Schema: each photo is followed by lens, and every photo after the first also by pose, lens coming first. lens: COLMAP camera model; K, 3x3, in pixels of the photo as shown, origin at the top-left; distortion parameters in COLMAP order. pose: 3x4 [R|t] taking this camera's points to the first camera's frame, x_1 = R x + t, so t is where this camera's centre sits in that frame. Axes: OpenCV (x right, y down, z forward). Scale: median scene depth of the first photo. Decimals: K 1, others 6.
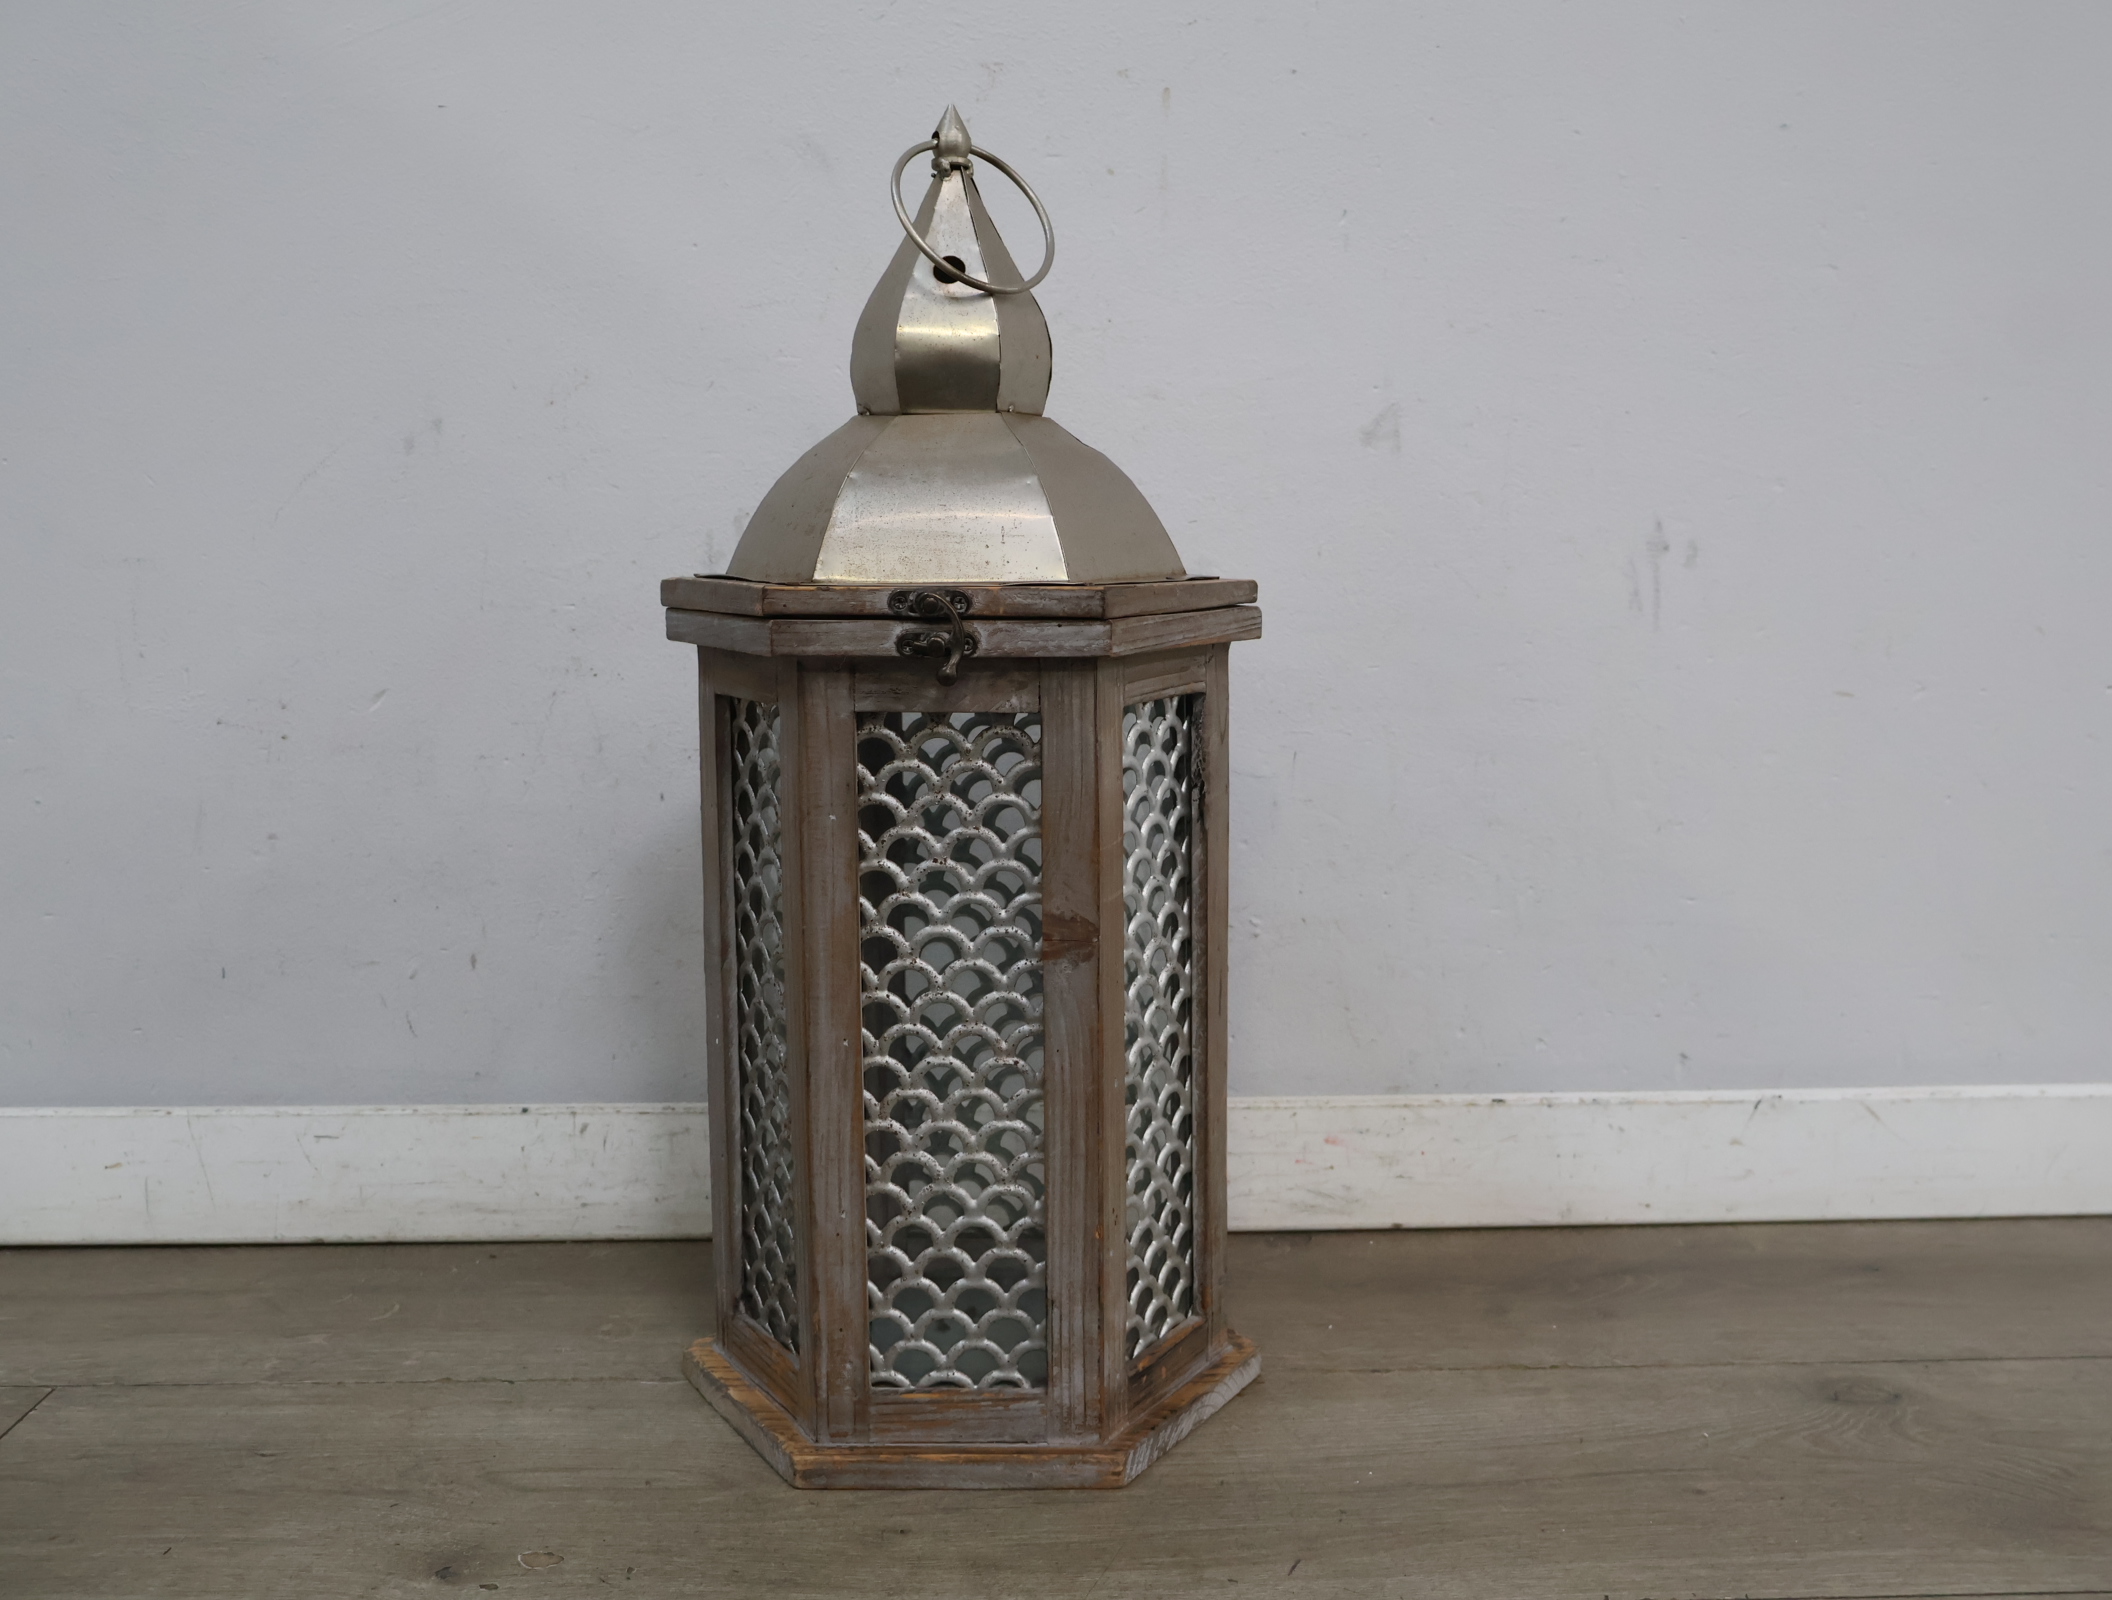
lens RADIAL K [[2070.6, 0, 1049.7], [0, 2070.6, 803.3], [0, 0, 1]] dist [0.011041, 0.002768]
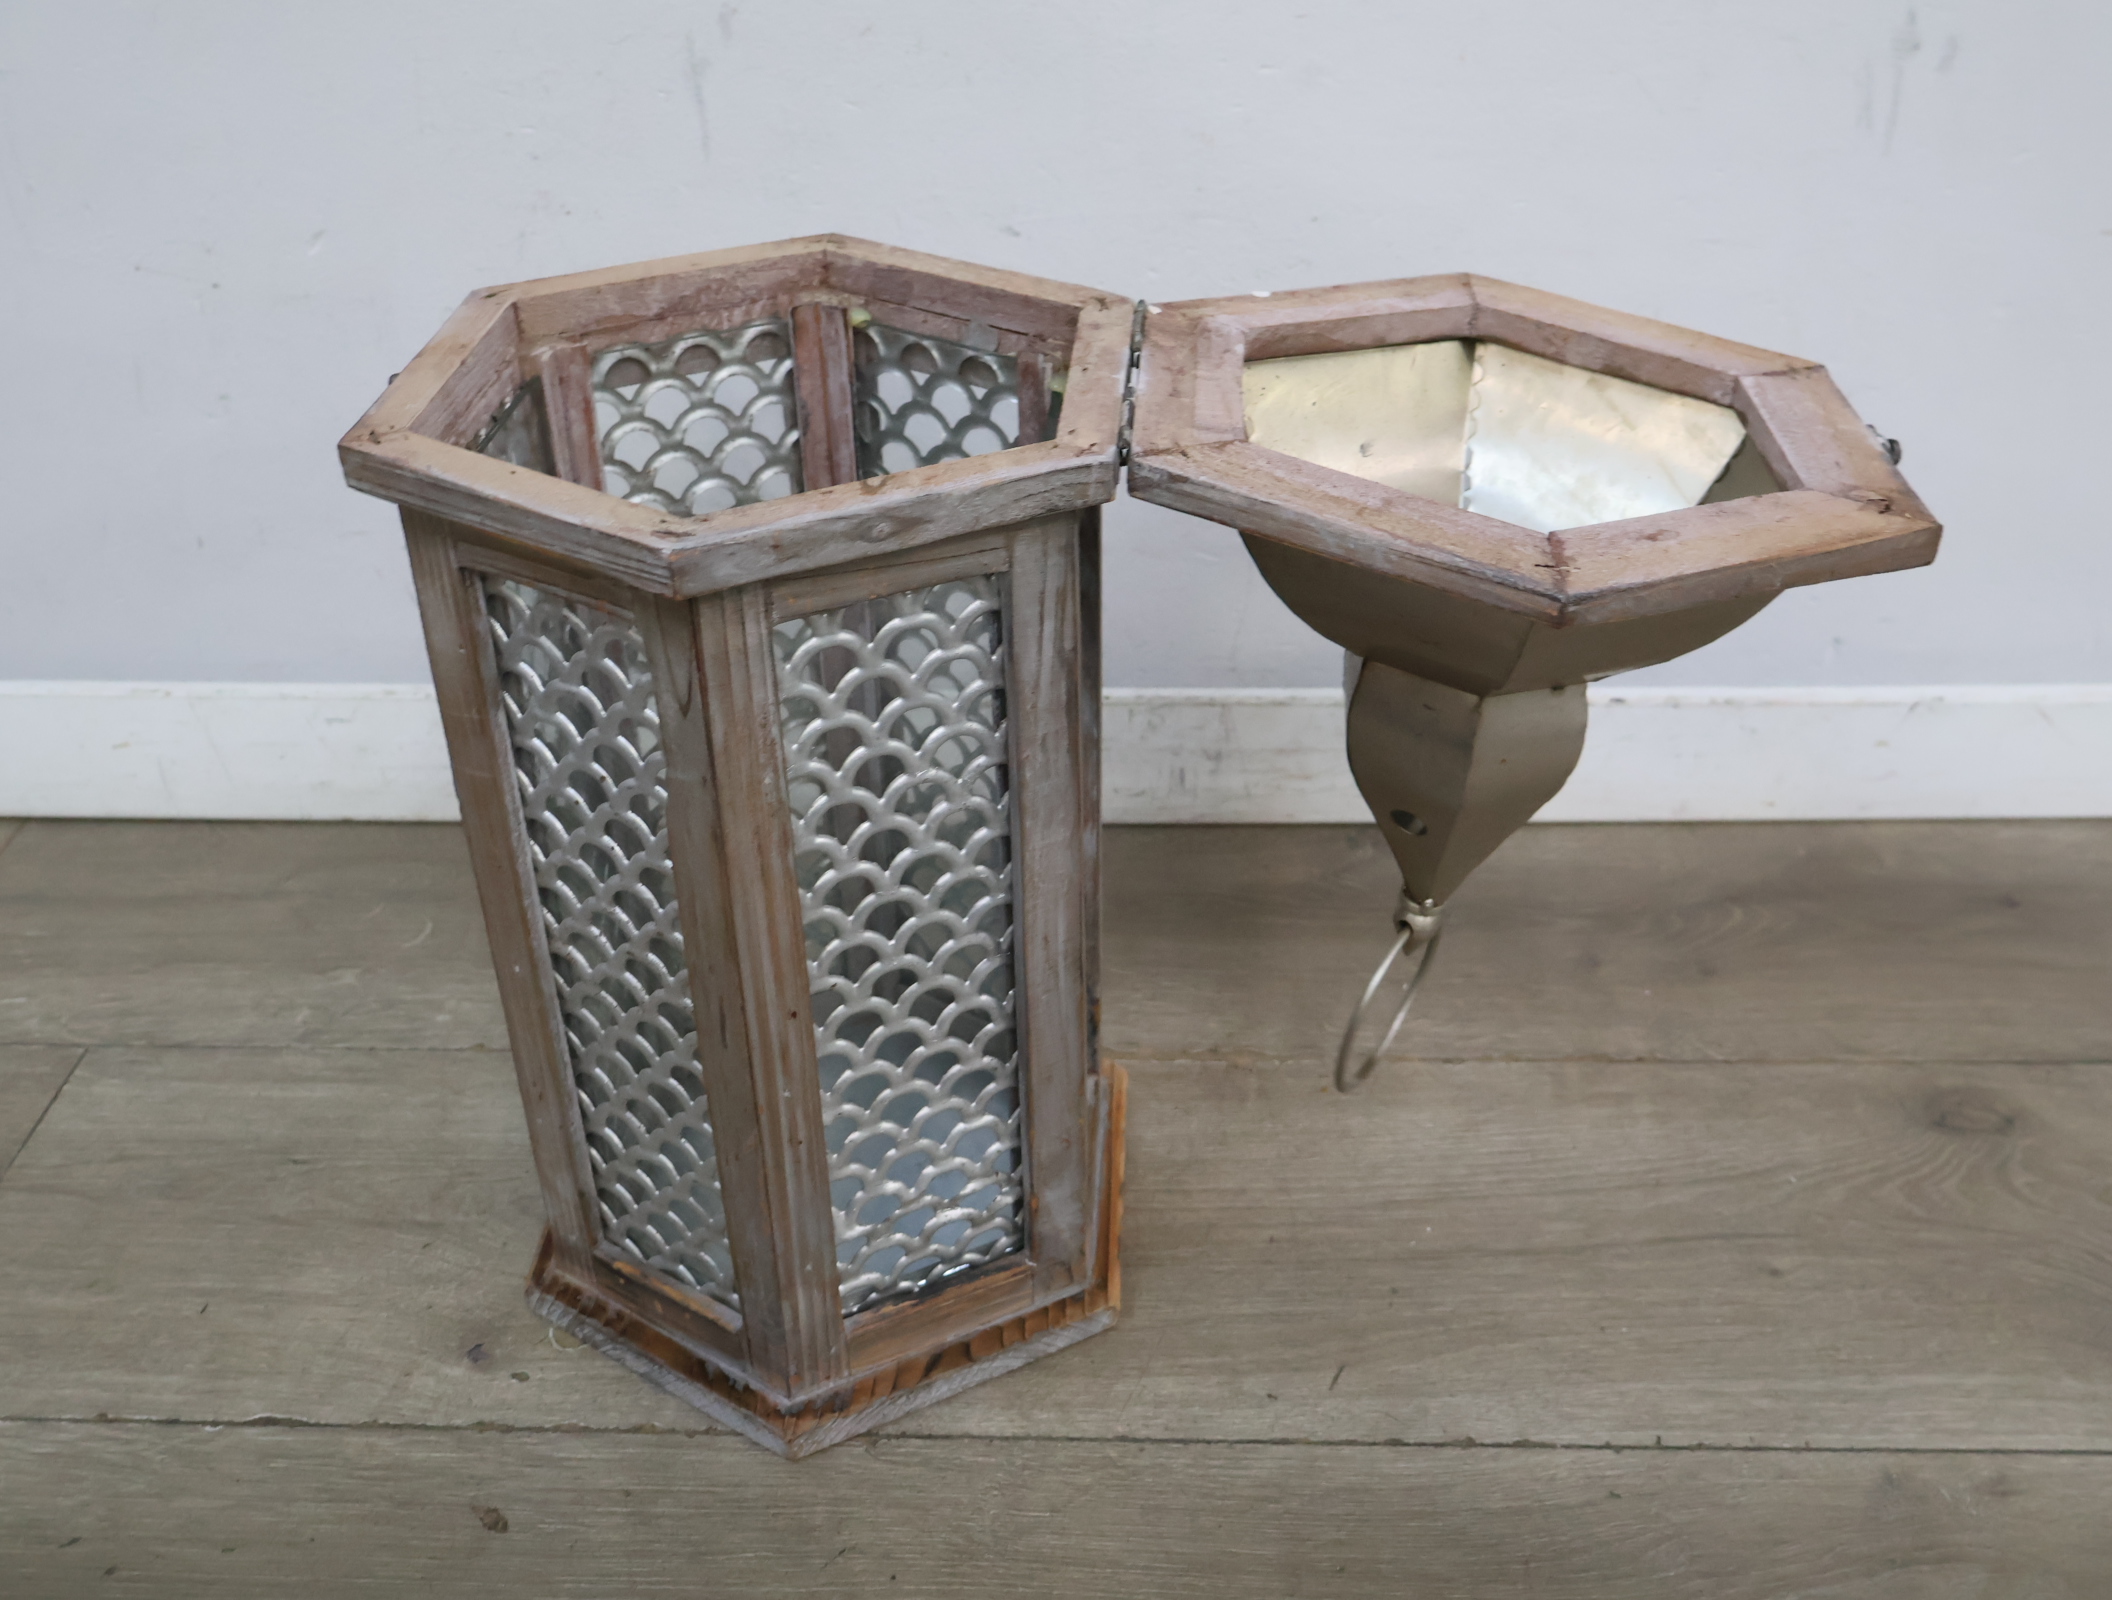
lens RADIAL K [[2069.1, 0, 1048.3], [0, 2069.1, 802.3], [0, 0, 1]] dist [0.005786, 0.012106]
pose [[0.998241, 0.017351, -0.056689, 0.030000], [0.008738, 0.902708, 0.430165, -0.261657], [0.058637, -0.429903, 0.900969, 0.211252]]
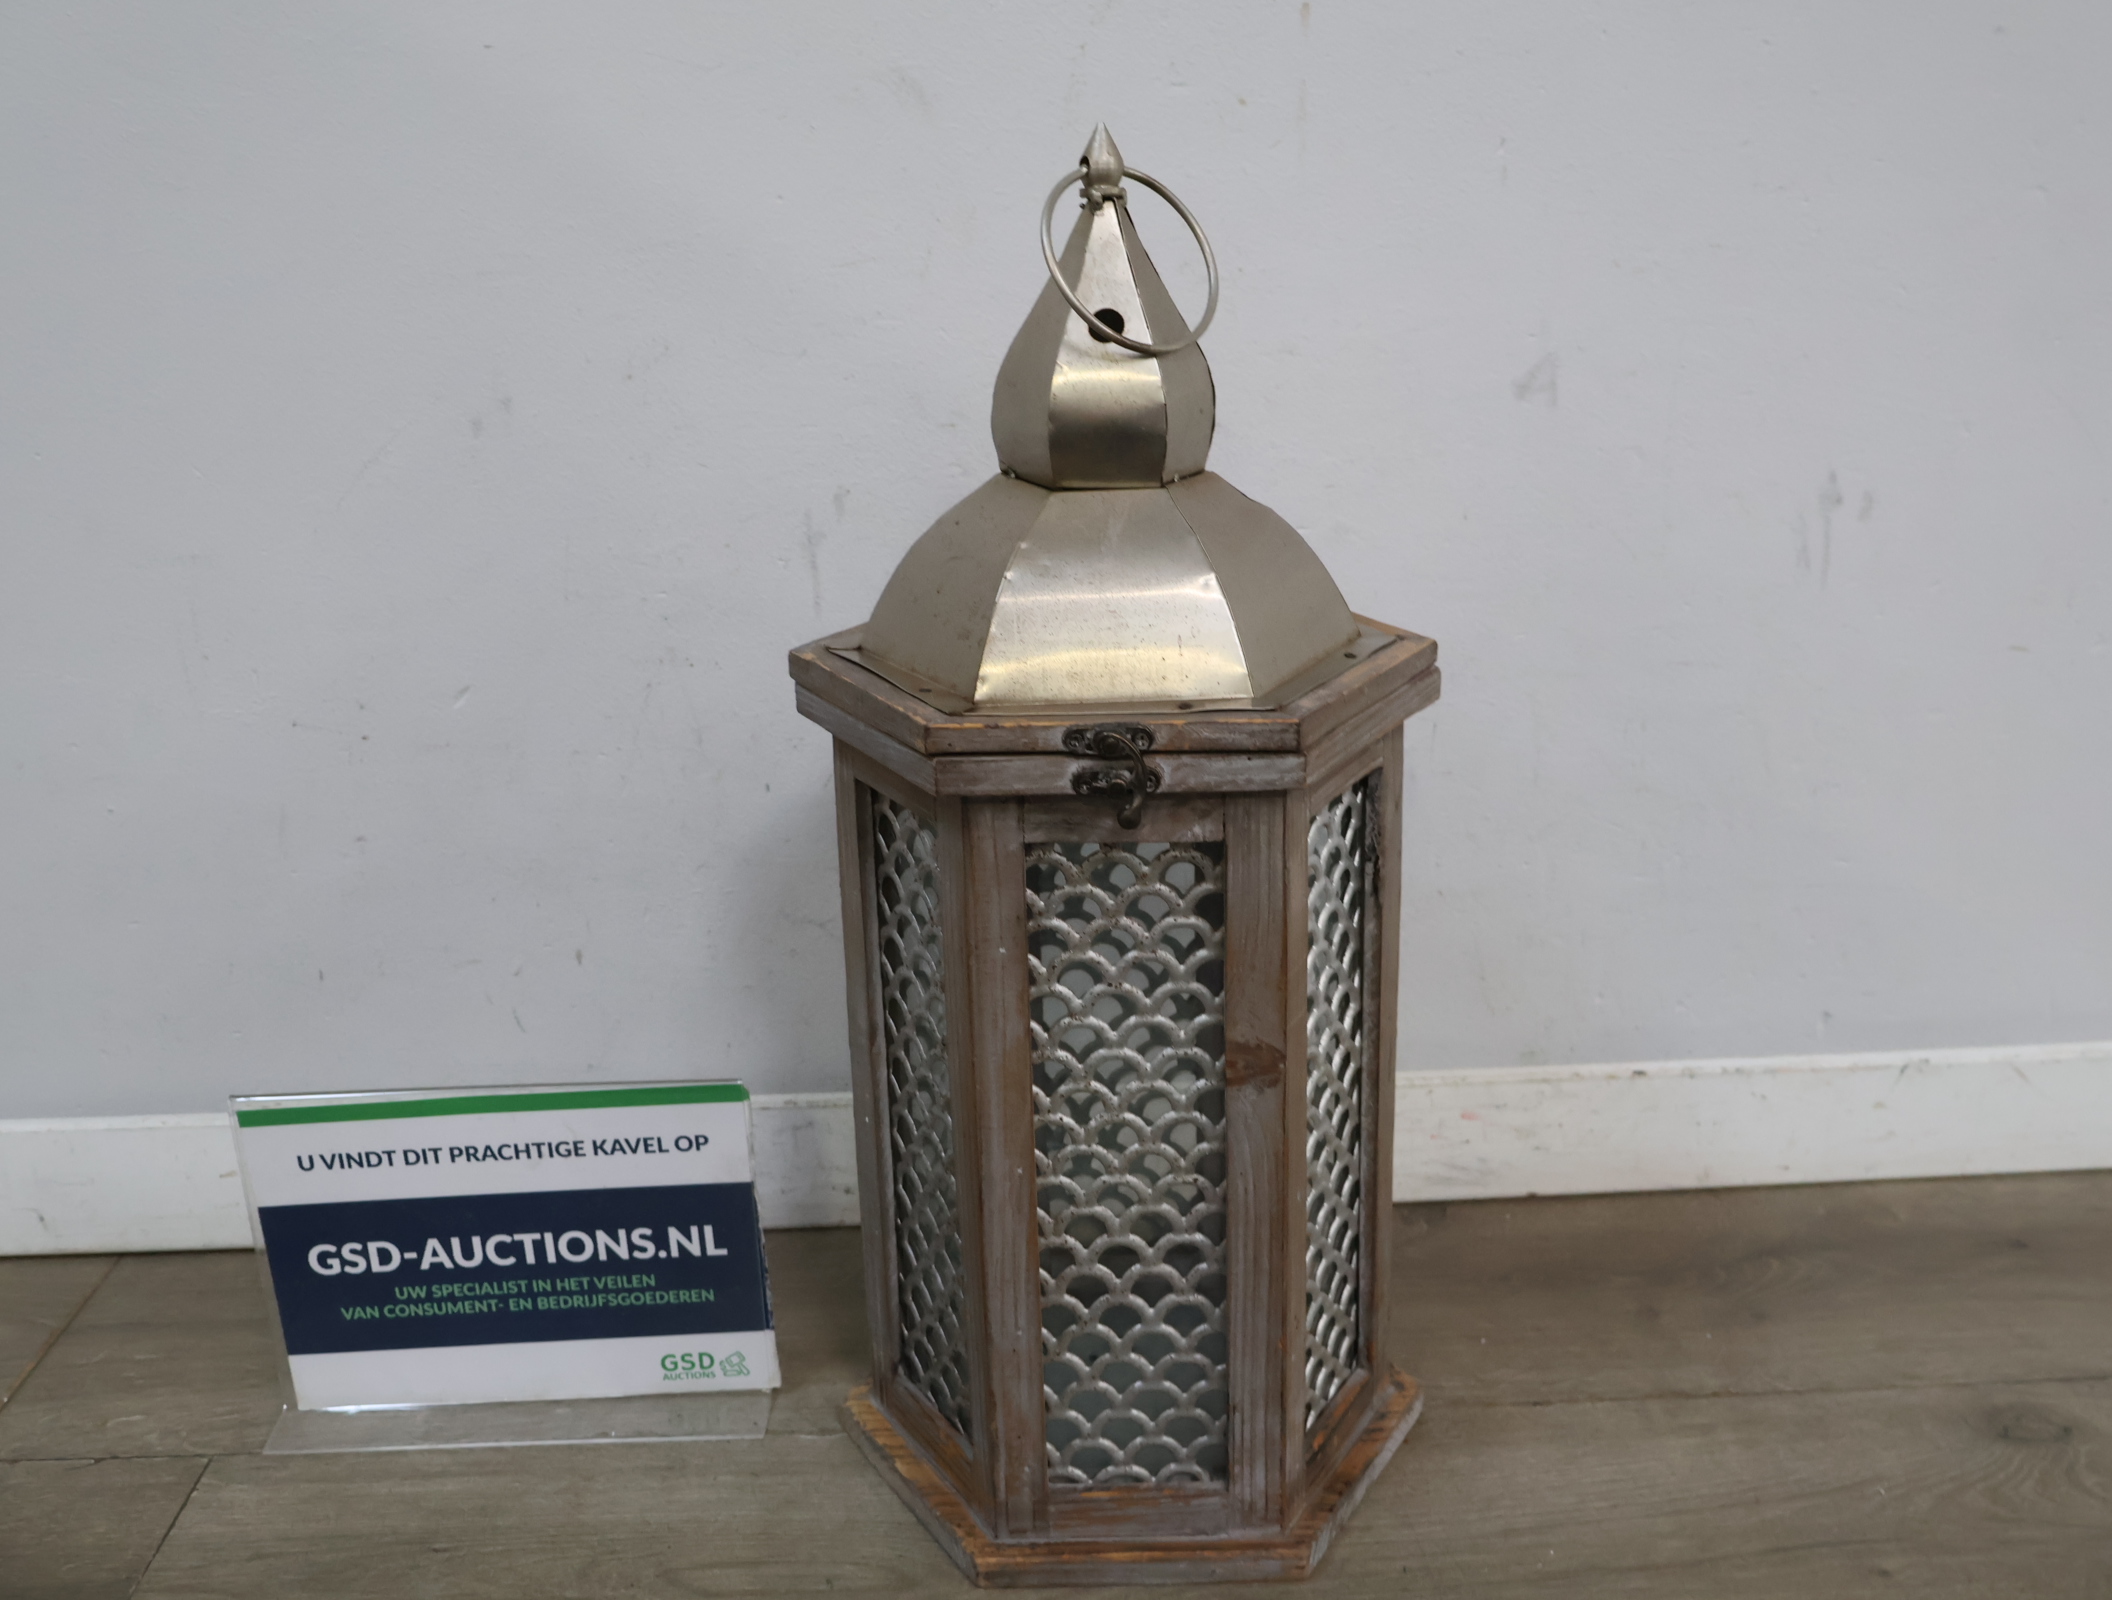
lens RADIAL K [[2069.1, 0, 1048.3], [0, 2069.1, 802.3], [0, 0, 1]] dist [0.005786, 0.012106]
pose [[0.999687, -0.024769, 0.003534, -0.080585], [0.023696, 0.982621, 0.184104, -0.217321], [-0.008032, -0.183963, 0.982900, 0.086322]]
